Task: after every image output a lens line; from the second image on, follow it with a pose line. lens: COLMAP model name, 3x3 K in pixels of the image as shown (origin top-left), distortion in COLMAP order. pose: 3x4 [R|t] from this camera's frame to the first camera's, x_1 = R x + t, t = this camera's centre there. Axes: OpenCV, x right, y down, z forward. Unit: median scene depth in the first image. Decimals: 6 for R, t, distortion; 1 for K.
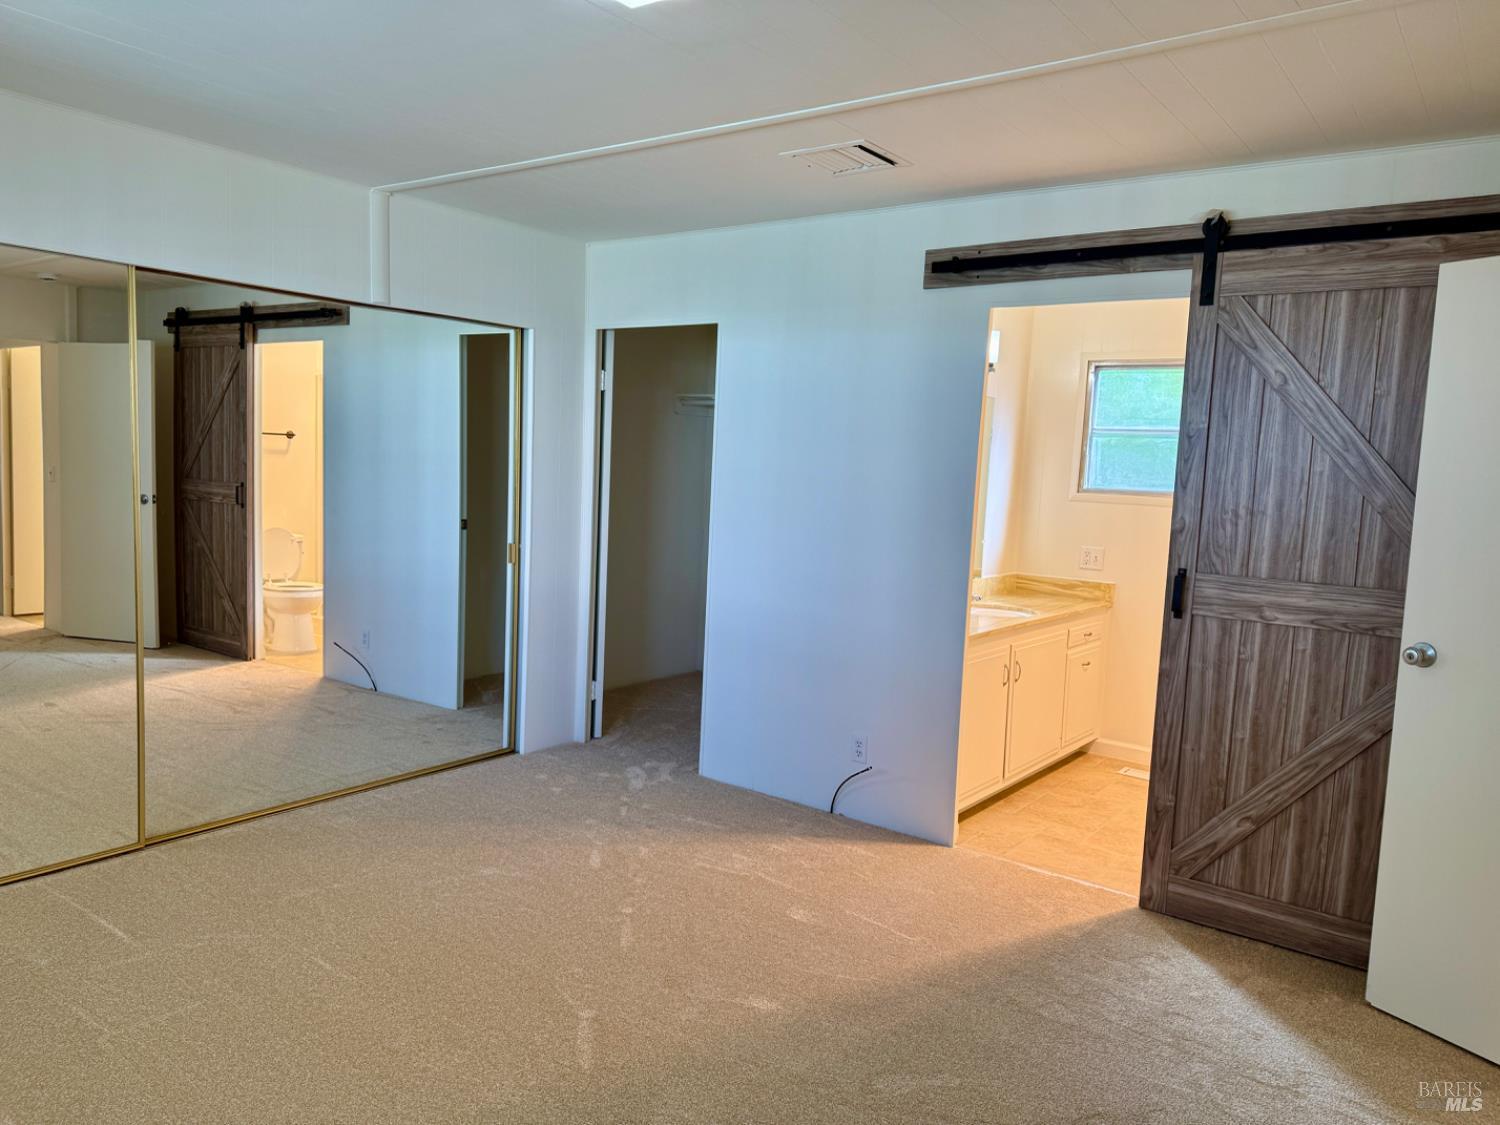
lens RADIAL K [[1059.2, 0, 743.4], [0, 1059.2, 570.8], [0, 0, 1]] dist [0.070031, -0.076415]
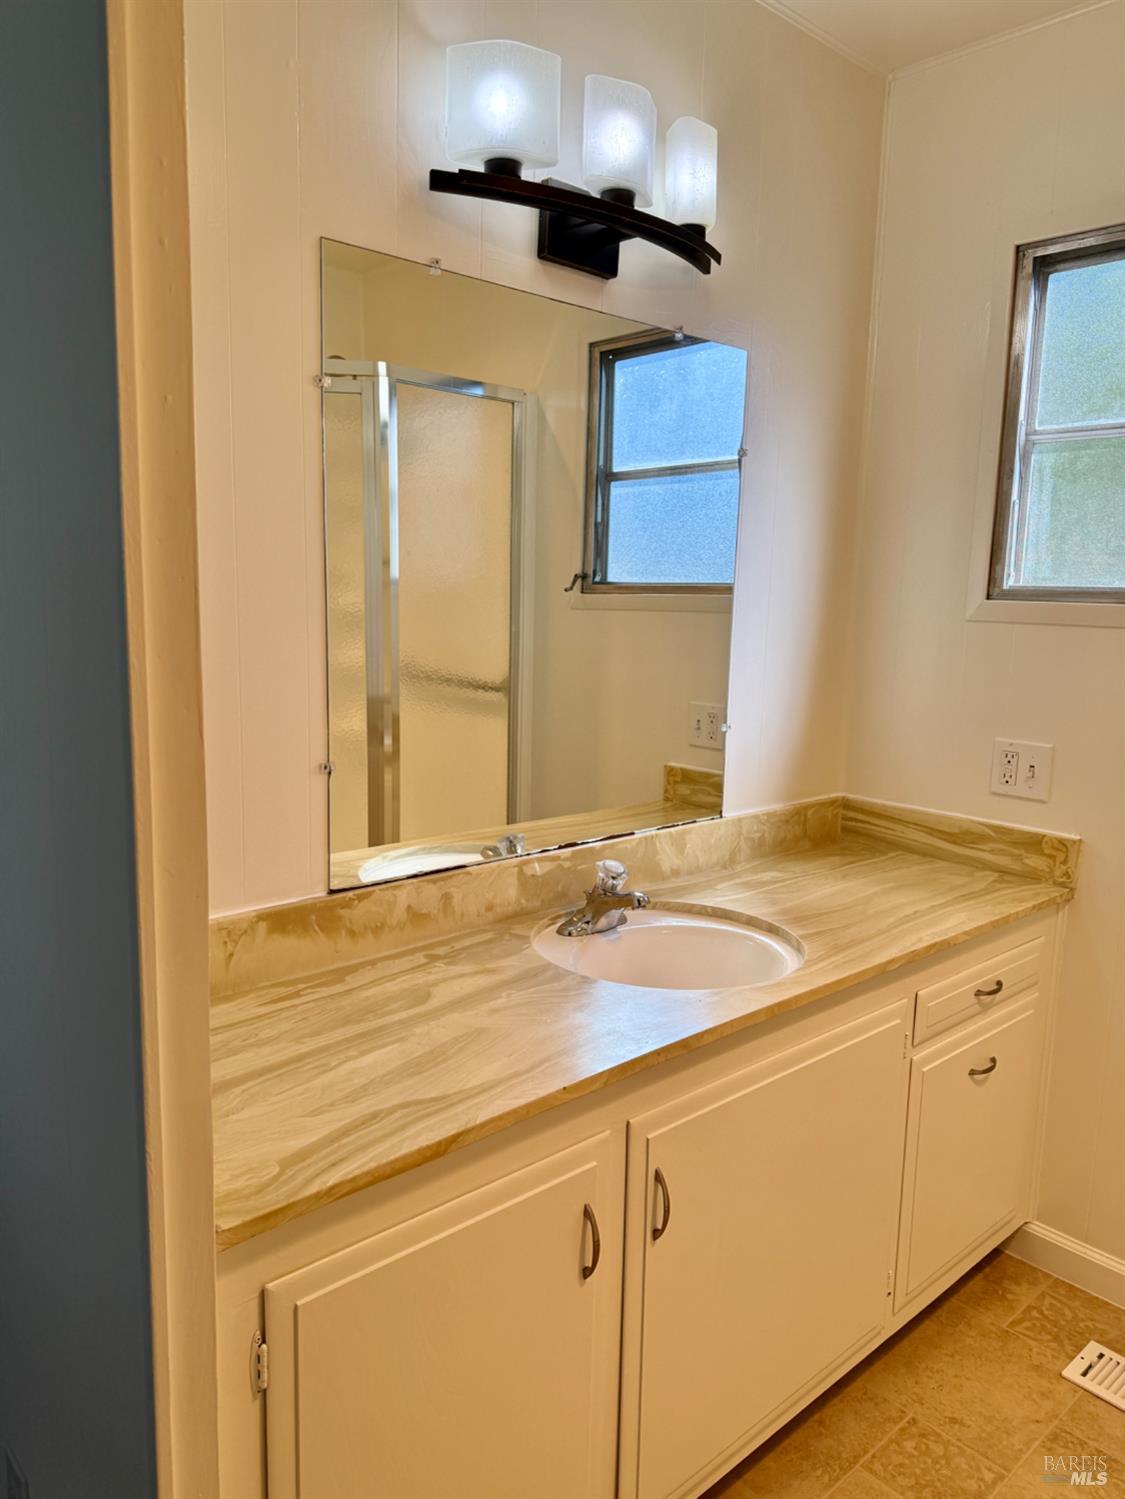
lens RADIAL K [[1058.5, 0, 550.2], [0, 1058.5, 754.7], [0, 0, 1]] dist [0.070031, -0.076415]
pose [[0.981659, 0.009361, -0.190416, 0.377315], [-0.000874, 0.999004, 0.044609, -0.055724], [0.190644, -0.043625, 0.980689, 0.950953]]
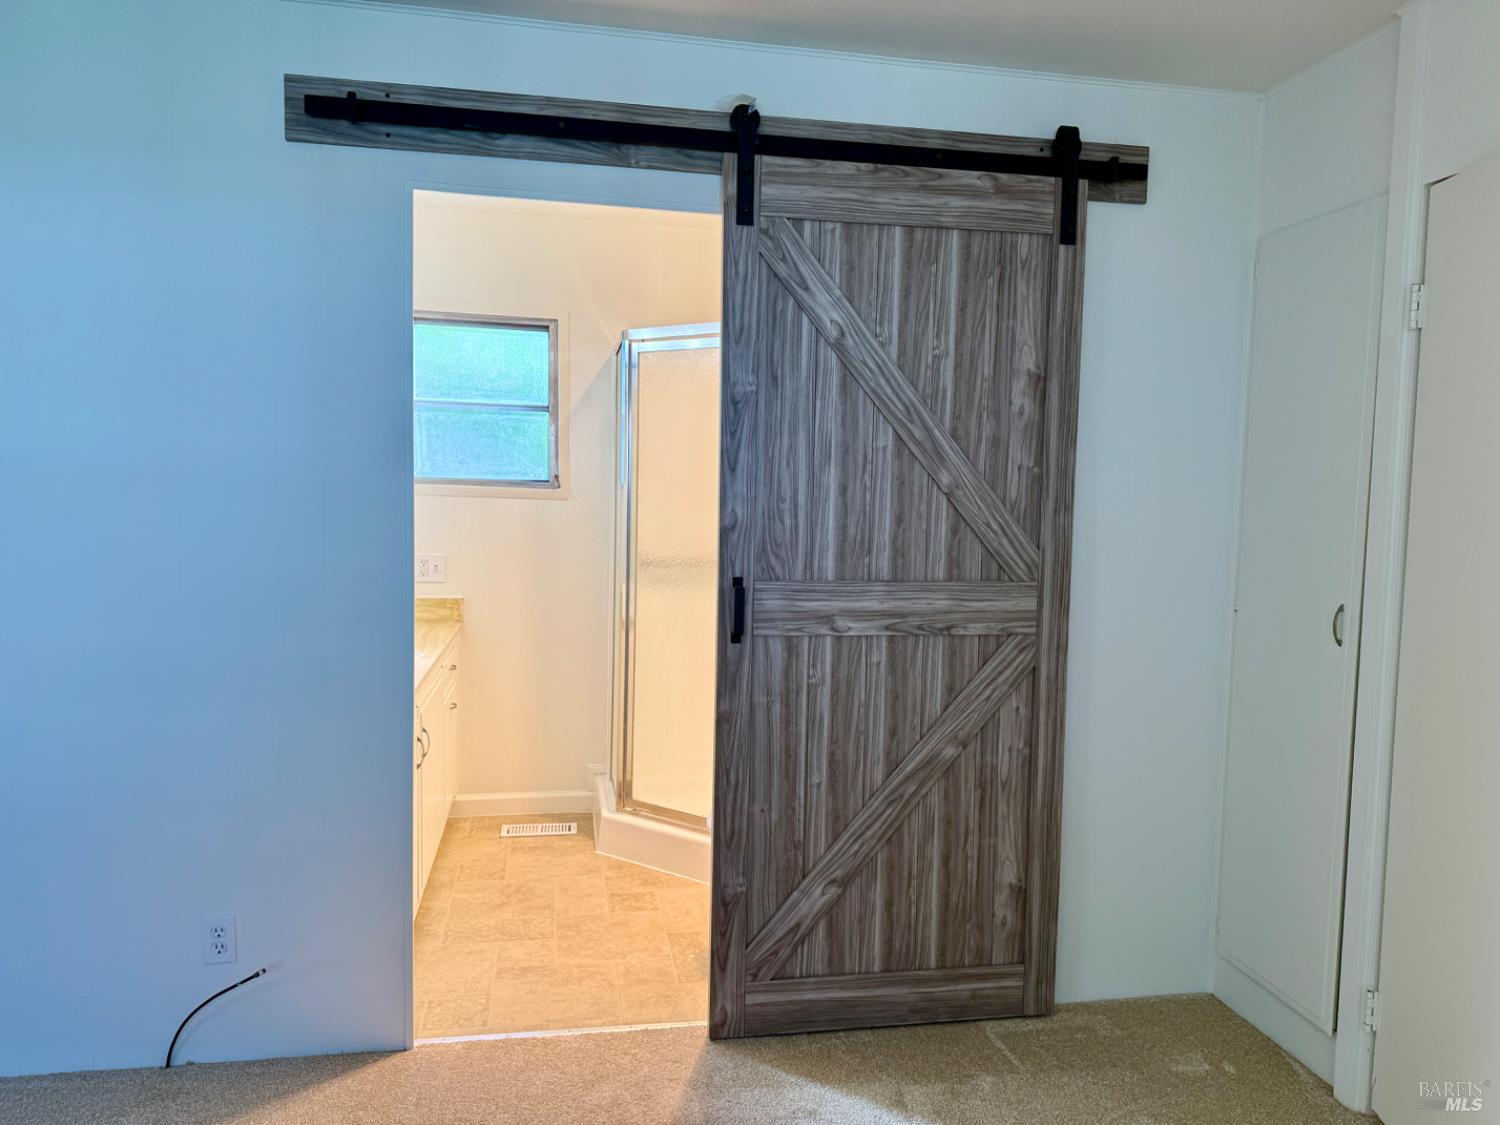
lens RADIAL K [[1059.2, 0, 757.6], [0, 1059.2, 565.3], [0, 0, 1]] dist [0.070031, -0.076415]
pose [[0.678669, -0.085927, 0.729400, -0.123277], [0.084186, 0.995688, 0.038966, -0.038676], [-0.729603, 0.034961, 0.682977, 0.485049]]
